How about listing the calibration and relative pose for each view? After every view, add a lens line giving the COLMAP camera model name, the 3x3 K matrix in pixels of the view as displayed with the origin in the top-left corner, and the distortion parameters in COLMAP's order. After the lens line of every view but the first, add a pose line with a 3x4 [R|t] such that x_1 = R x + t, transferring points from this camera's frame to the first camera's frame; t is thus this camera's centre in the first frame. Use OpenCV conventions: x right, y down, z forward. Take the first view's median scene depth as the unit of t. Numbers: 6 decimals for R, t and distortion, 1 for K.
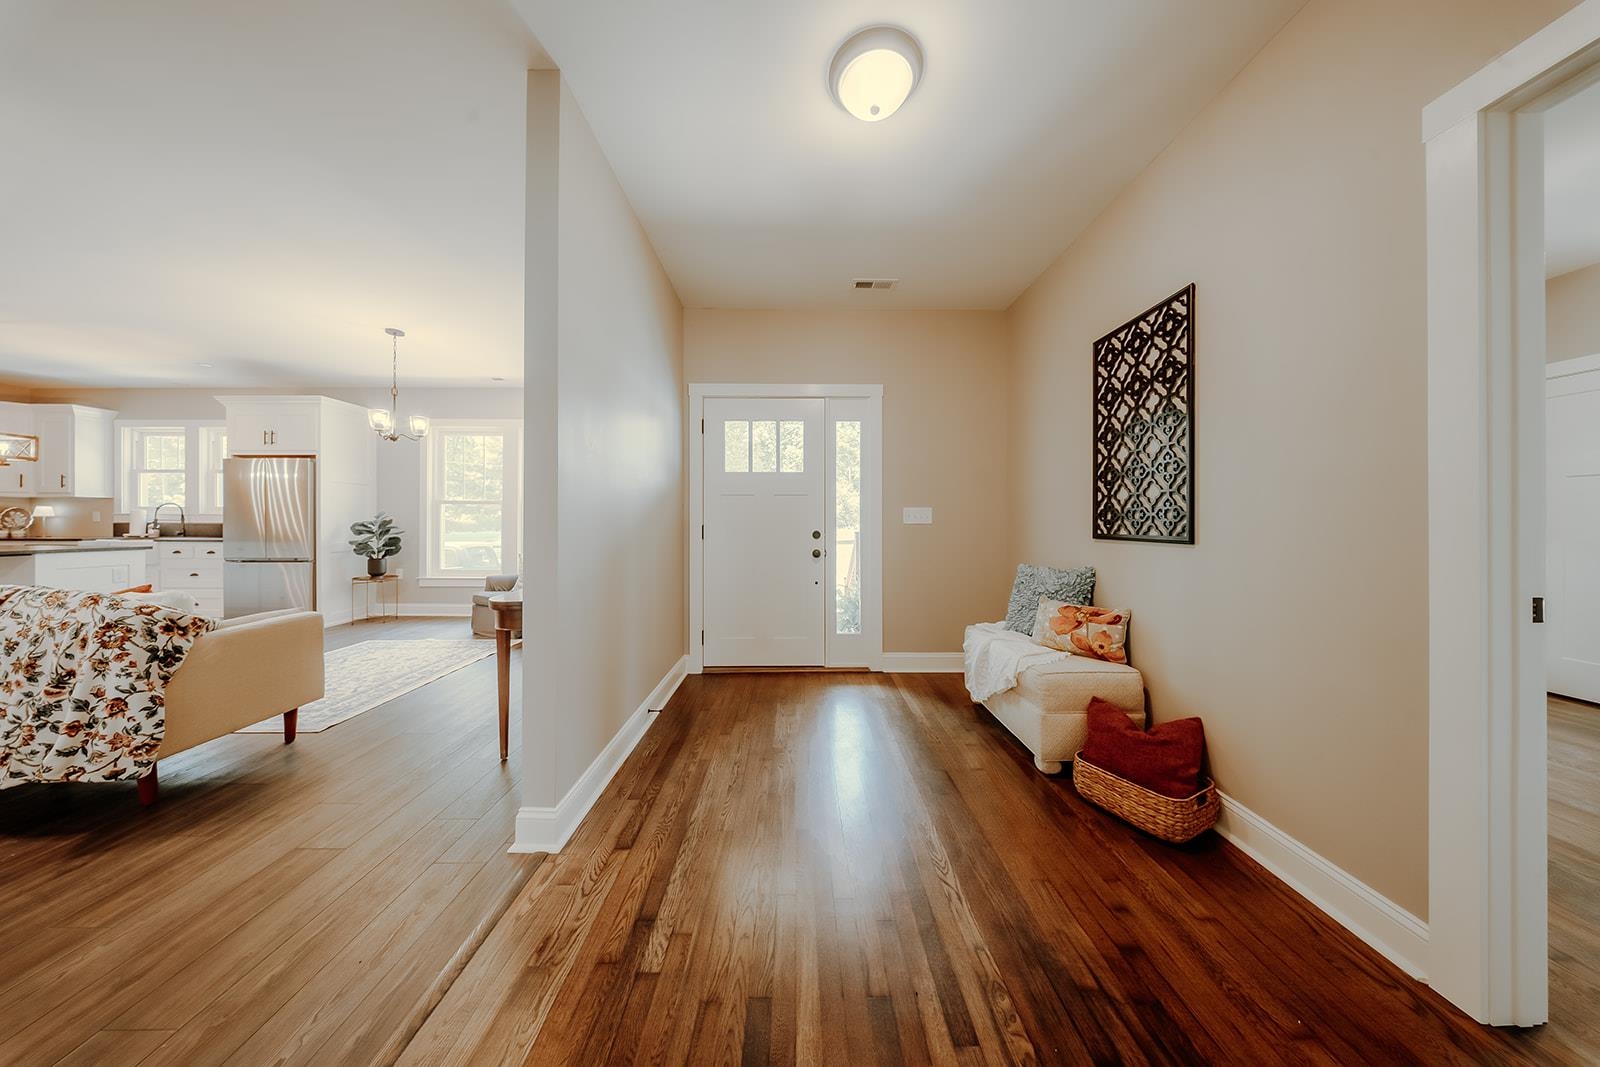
lens RADIAL K [[506.4, 0, 768.2], [0, 506.4, 520.9], [0, 0, 1]] dist [-0.000249, -0.000022]
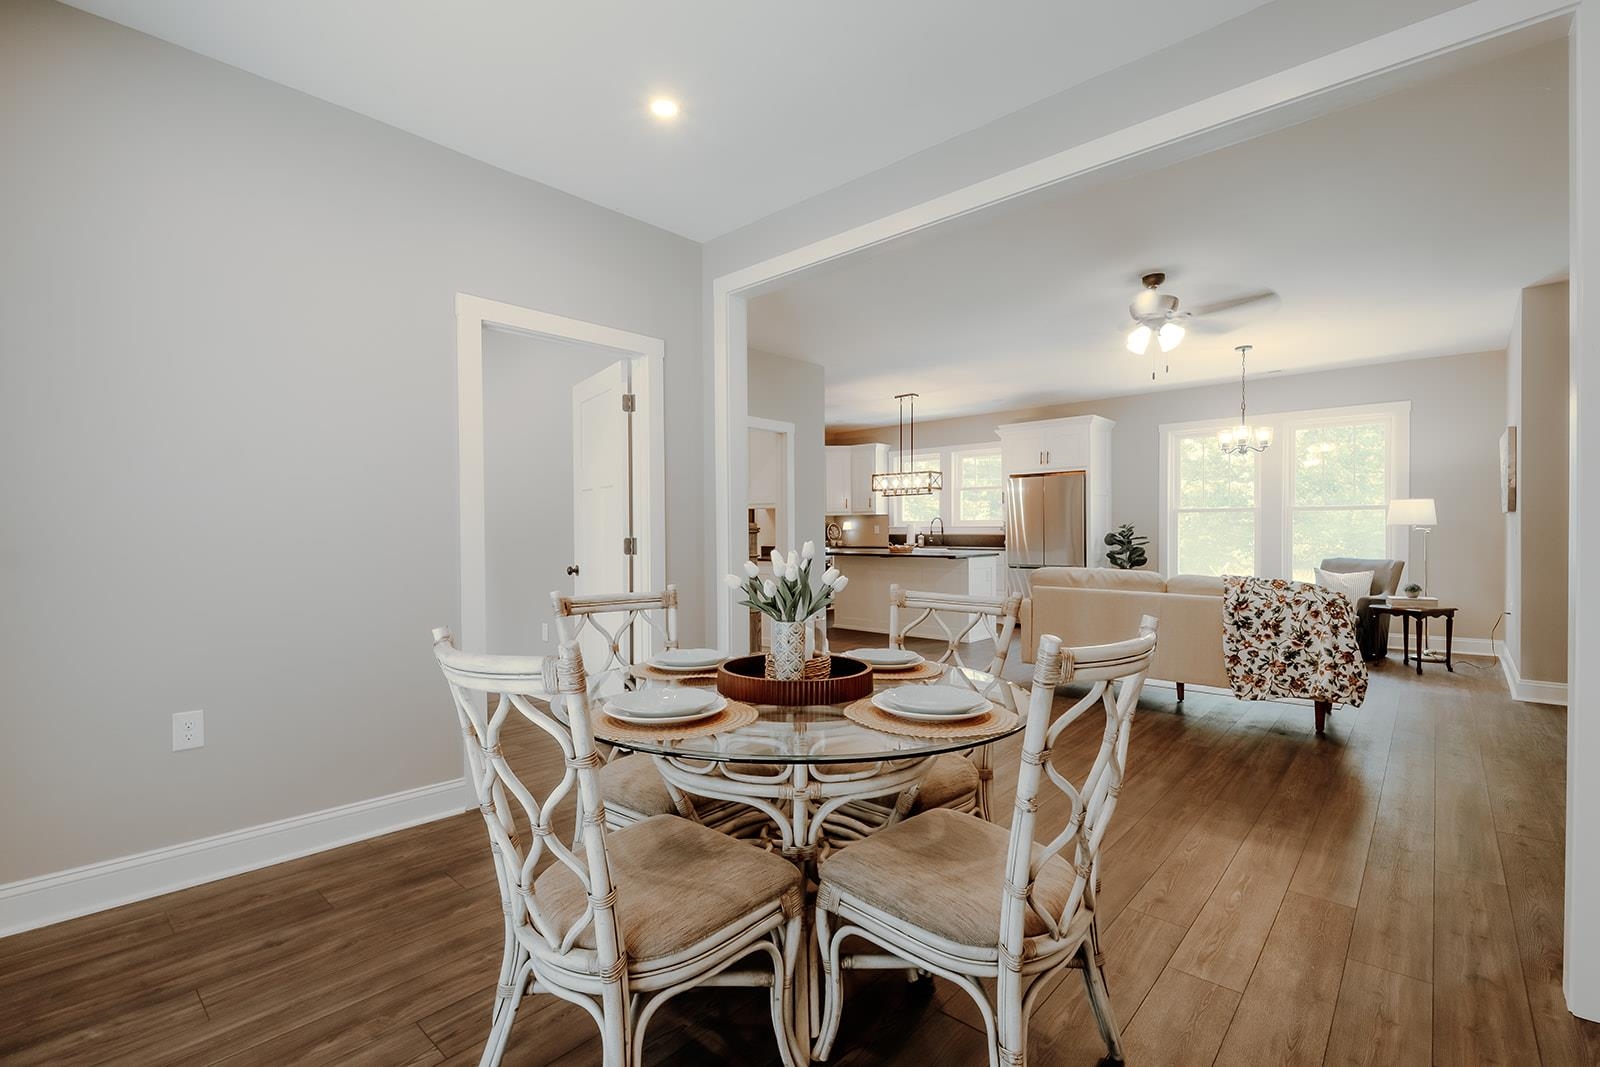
lens RADIAL K [[713.8, 0, 800.0], [0, 713.8, 533.5], [0, 0, 1]] dist [0.012489, 0.000135]
pose [[0.771196, -0.004419, -0.636582, -1.165135], [0.008894, 0.999953, 0.003833, -0.024846], [0.636535, -0.008618, 0.771199, -1.668758]]
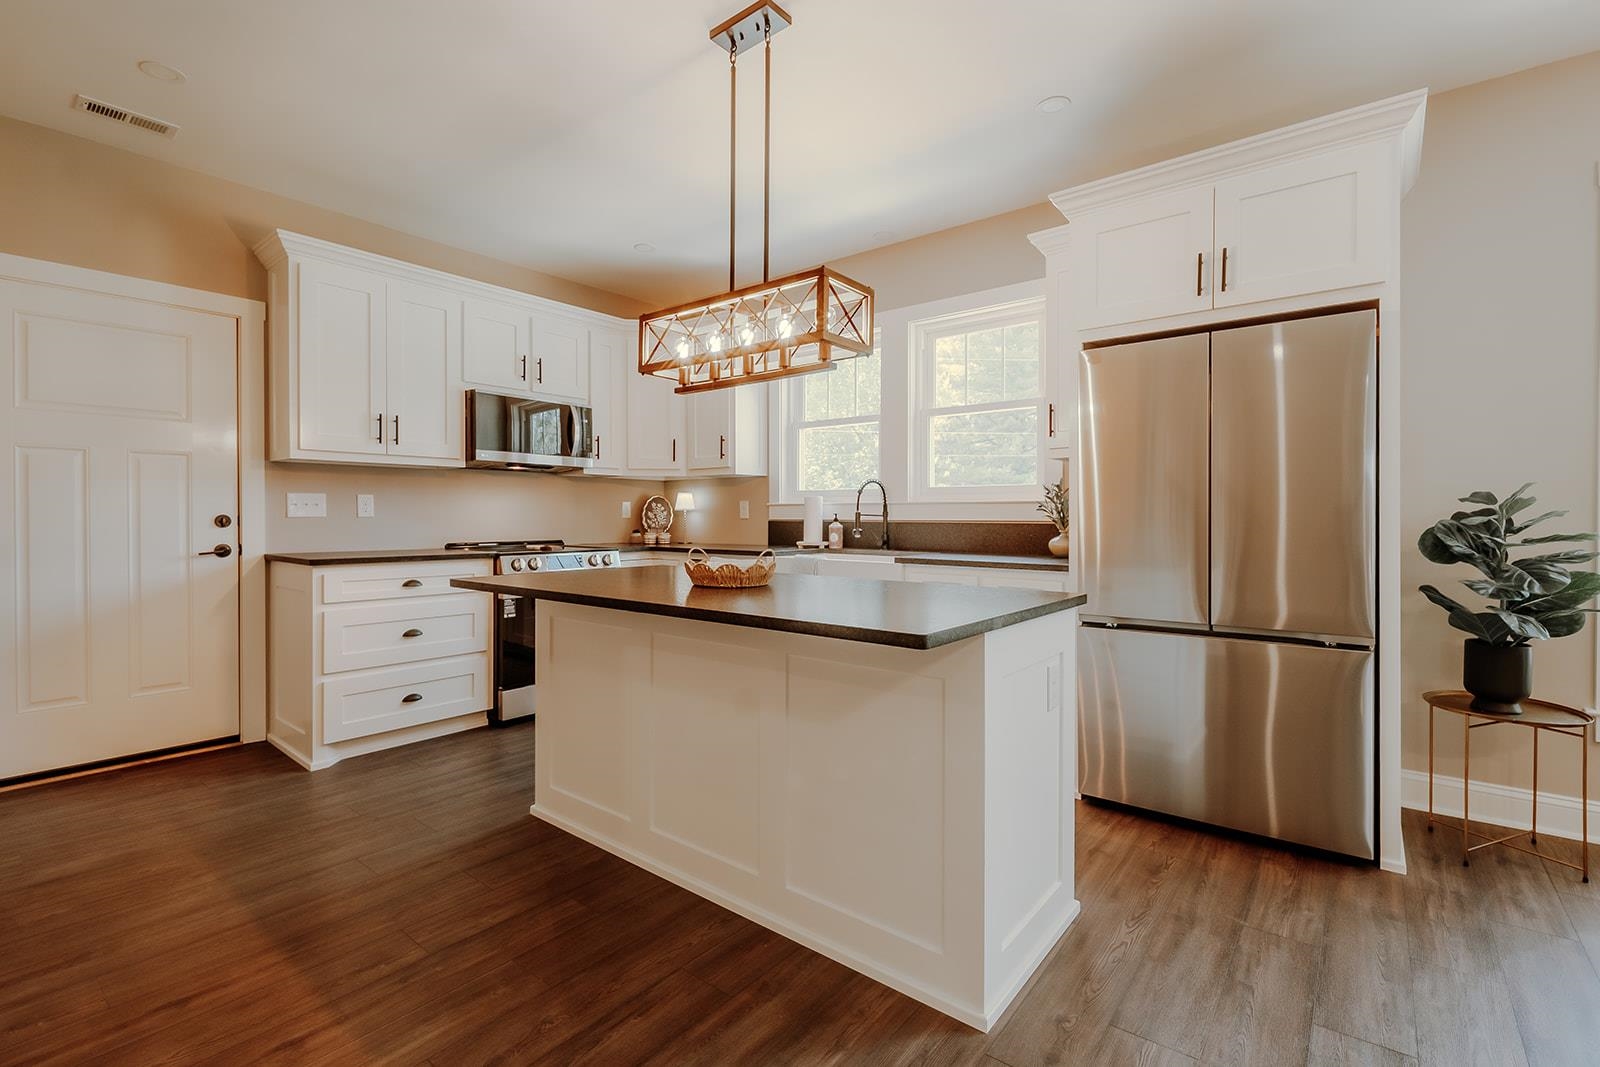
lens RADIAL K [[713.8, 0, 800.0], [0, 713.8, 533.5], [0, 0, 1]] dist [0.012489, 0.000135]
pose [[0.807863, 0.011092, -0.589266, -2.702372], [0.000176, 0.999818, 0.019061, 0.009521], [0.589370, -0.015502, 0.807714, 1.285095]]
